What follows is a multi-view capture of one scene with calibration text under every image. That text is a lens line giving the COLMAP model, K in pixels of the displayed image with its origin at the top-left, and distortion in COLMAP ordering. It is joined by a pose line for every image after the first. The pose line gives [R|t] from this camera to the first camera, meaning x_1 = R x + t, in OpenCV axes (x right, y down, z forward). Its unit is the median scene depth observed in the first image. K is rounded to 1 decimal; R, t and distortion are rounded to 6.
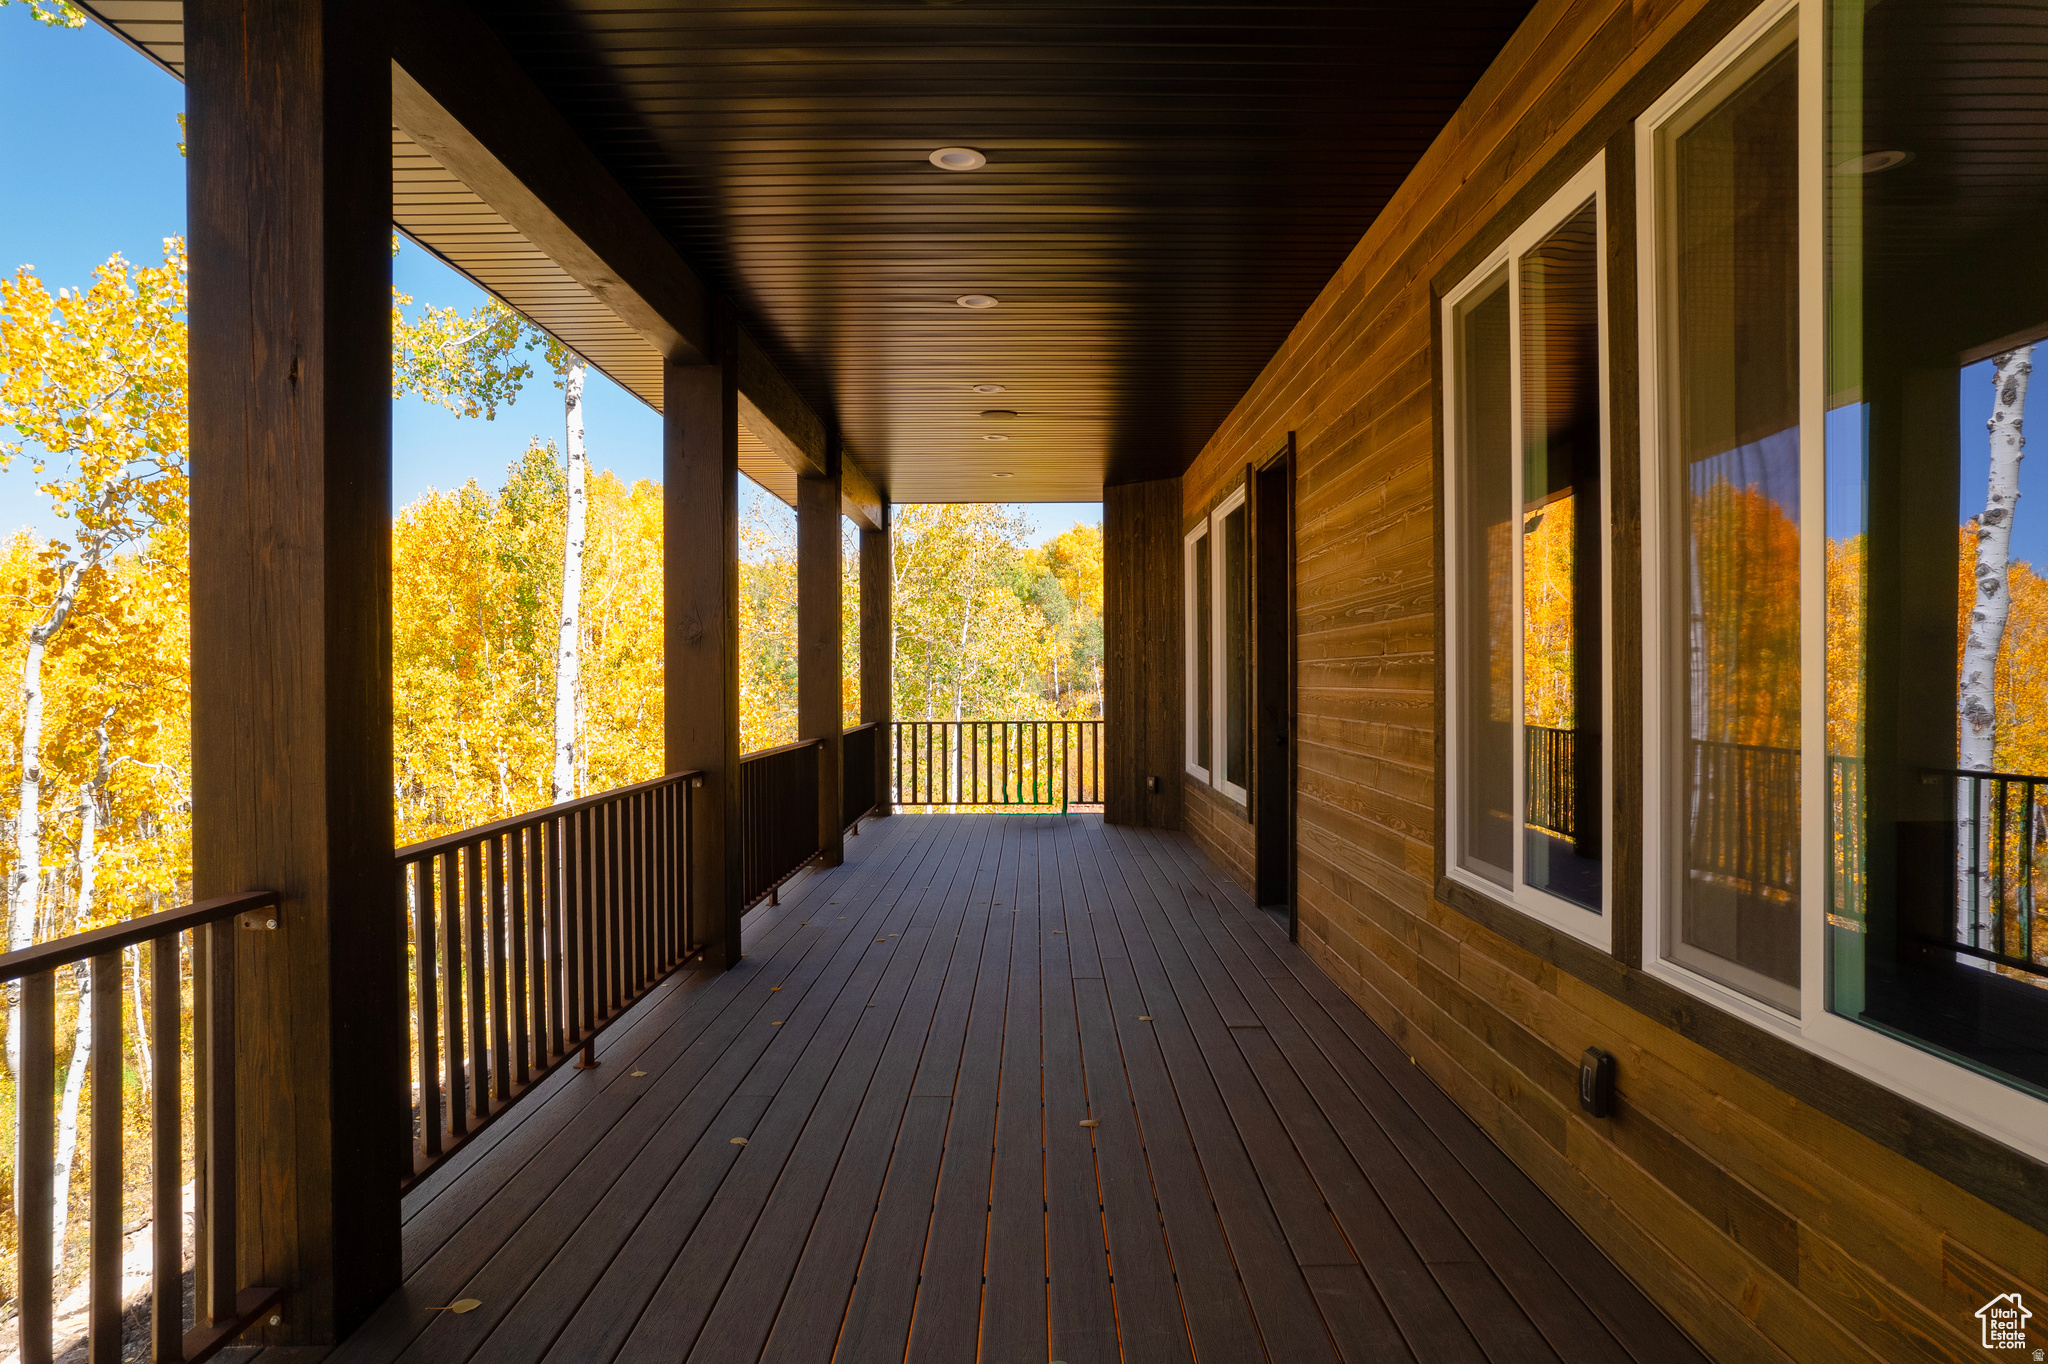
lens RADIAL K [[1321.8, 0, 1023.1], [0, 1321.8, 692.2], [0, 0, 1]] dist [-0.030024, 0.001642]
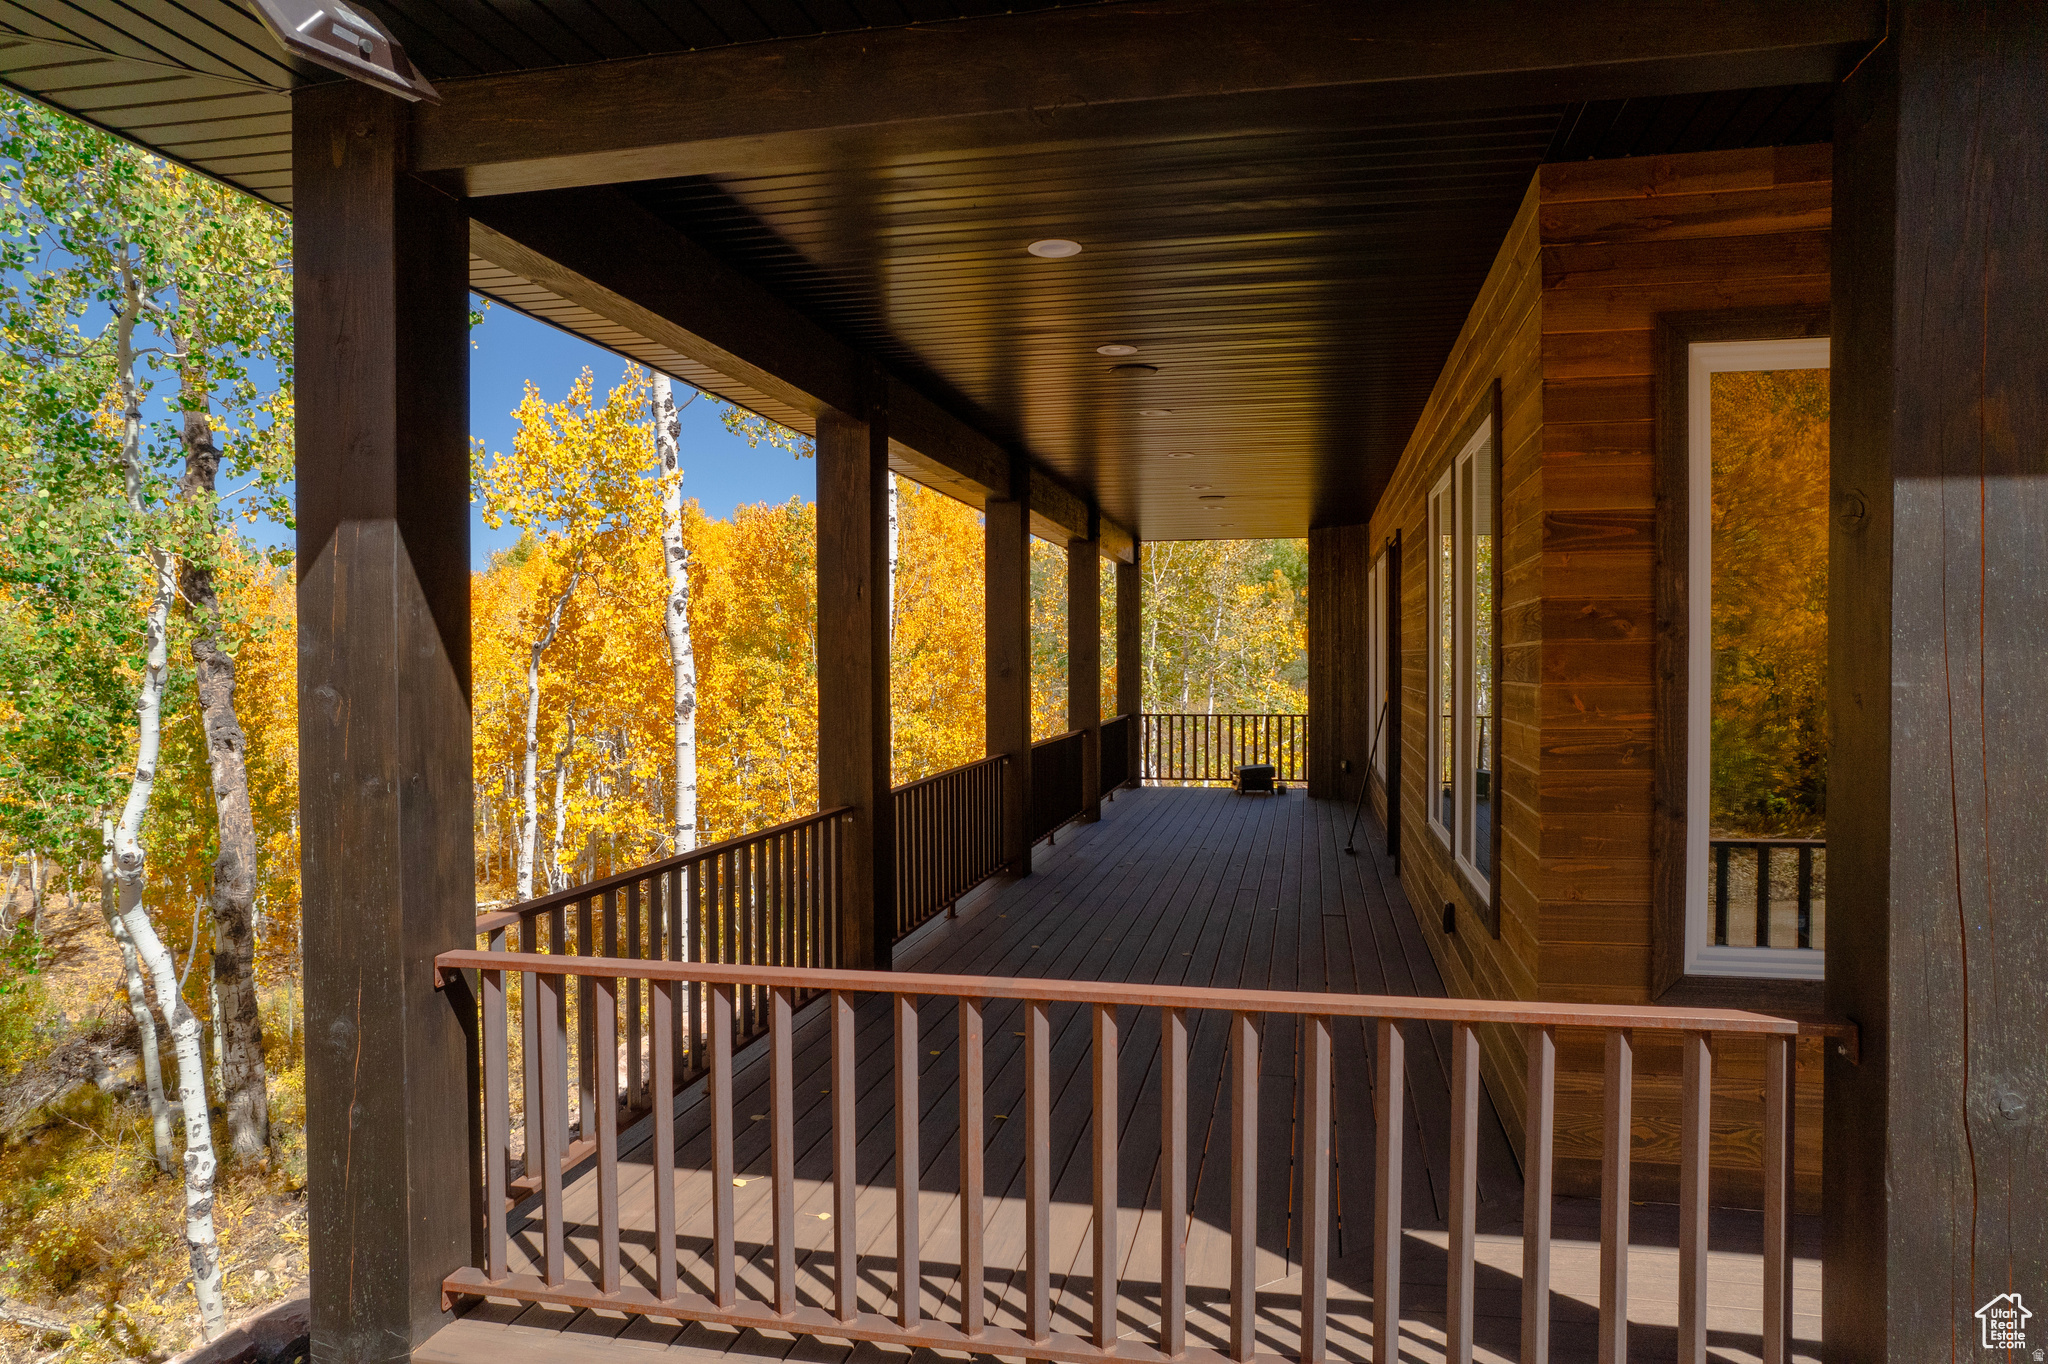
lens RADIAL K [[1321.8, 0, 1025.4], [0, 1321.8, 683.7], [0, 0, 1]] dist [-0.030024, 0.001642]
pose [[0.979528, 0.005025, -0.201244, 0.052022], [-0.002808, 0.999932, 0.011302, -0.022840], [0.201287, -0.010505, 0.979476, -0.295819]]
